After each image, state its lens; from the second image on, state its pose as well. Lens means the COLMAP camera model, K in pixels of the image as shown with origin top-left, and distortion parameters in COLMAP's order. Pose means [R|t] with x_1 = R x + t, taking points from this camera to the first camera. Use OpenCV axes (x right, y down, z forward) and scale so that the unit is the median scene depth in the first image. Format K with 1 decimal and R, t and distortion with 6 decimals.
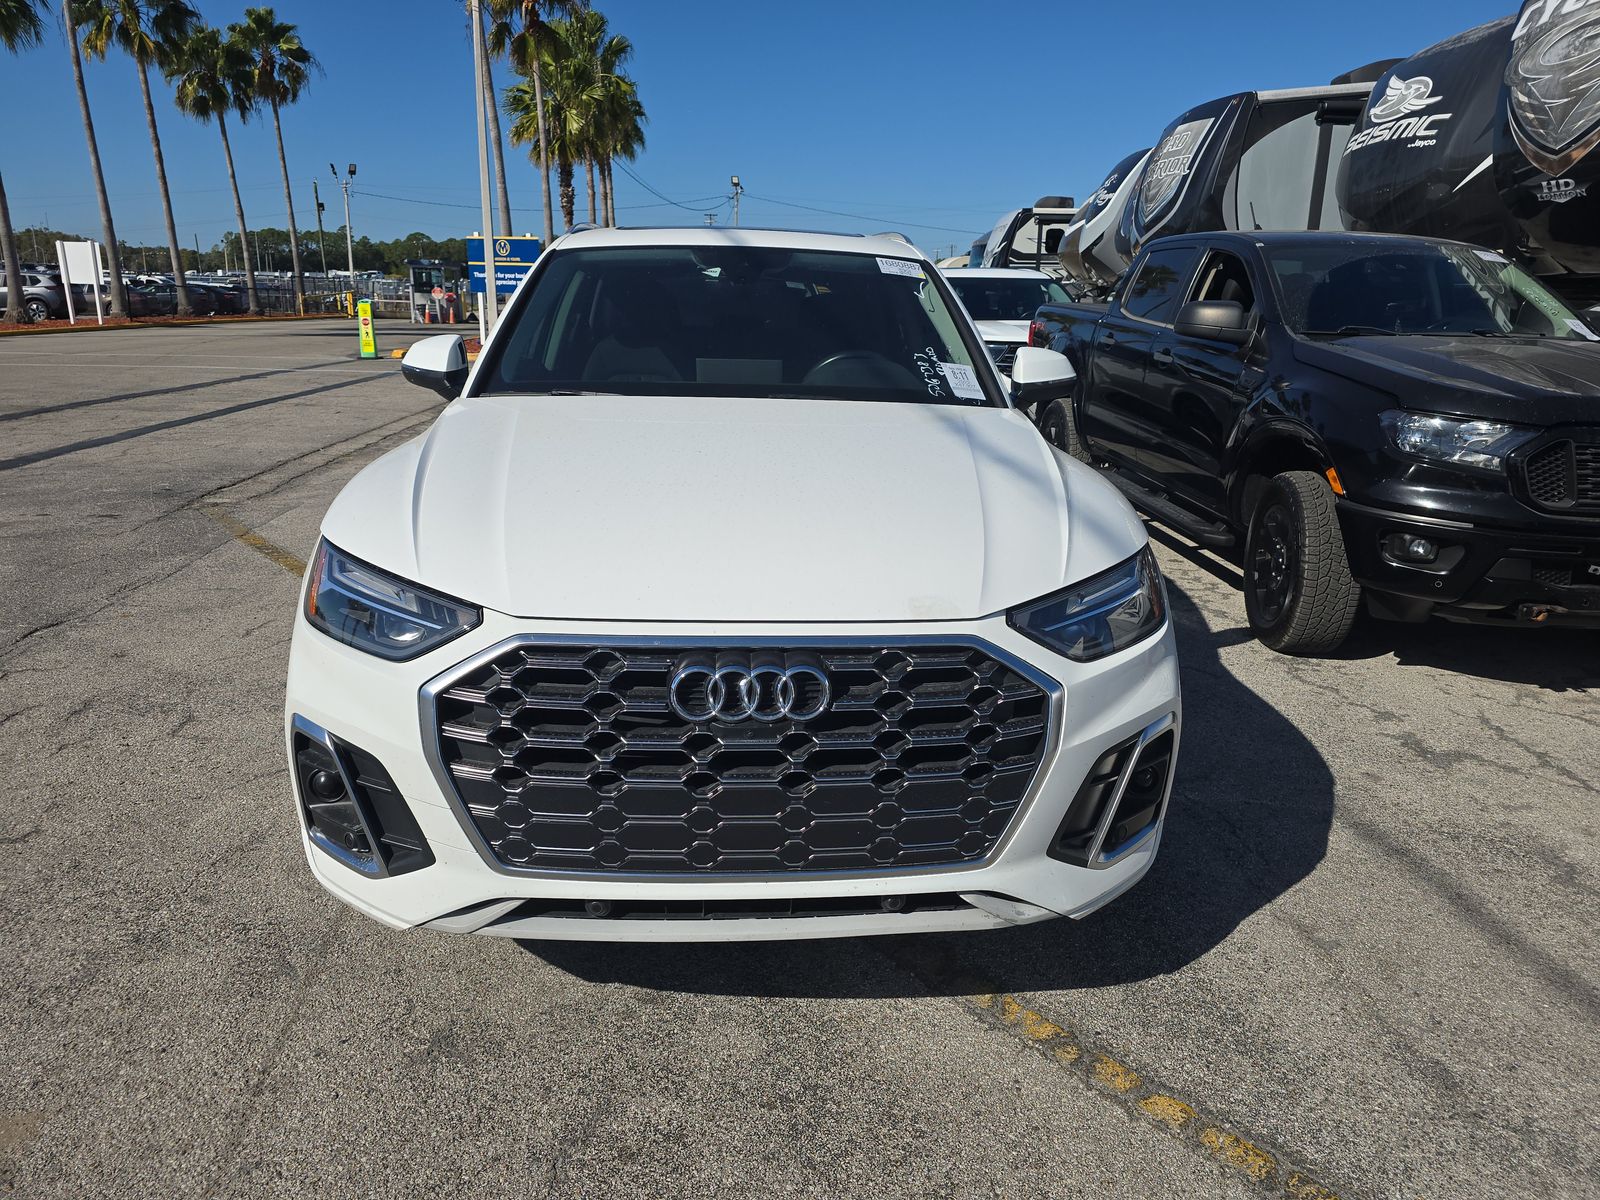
lens RADIAL K [[1079.5, 0, 800.0], [0, 1079.5, 600.0], [0, 0, 1]] dist [0.036528, -0.034740]
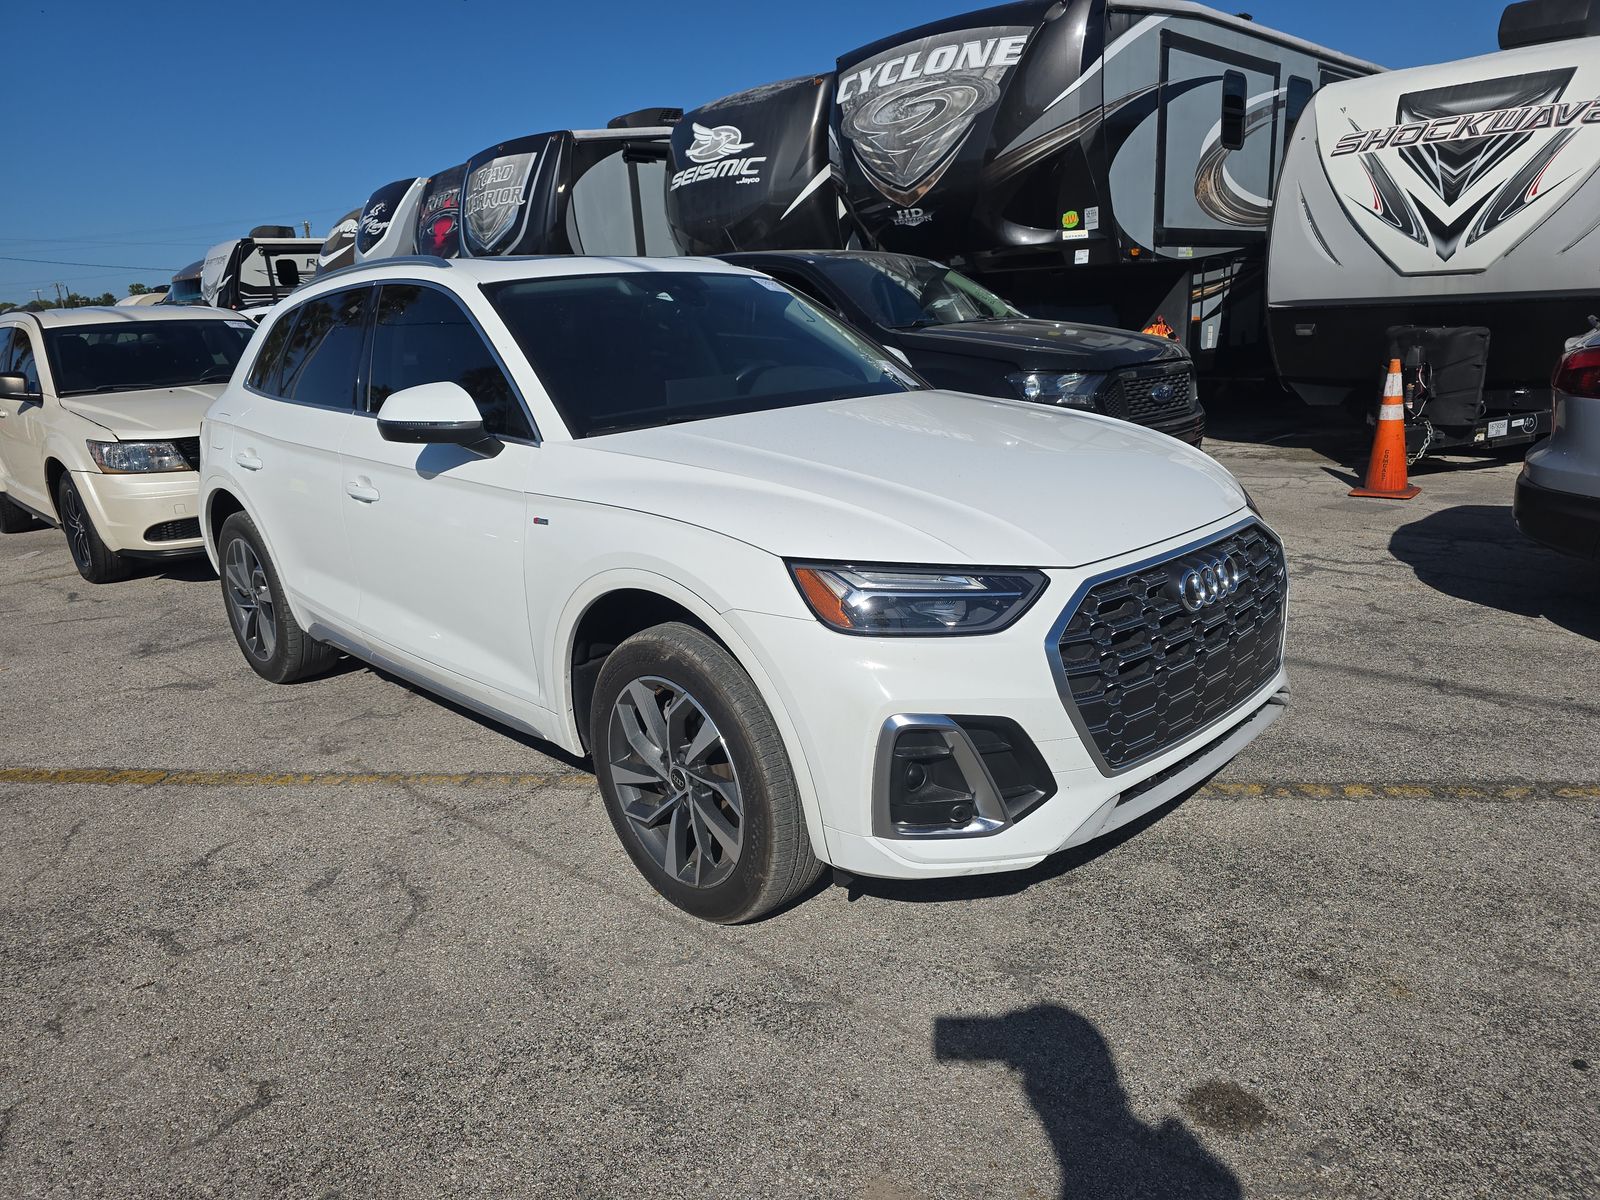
lens RADIAL K [[1079.5, 0, 800.0], [0, 1079.5, 600.0], [0, 0, 1]] dist [0.036528, -0.034740]
pose [[0.749250, -0.226547, 0.622335, -0.256890], [0.241158, 0.968489, 0.062219, -0.020167], [-0.616820, 0.103464, 0.780275, 0.051880]]
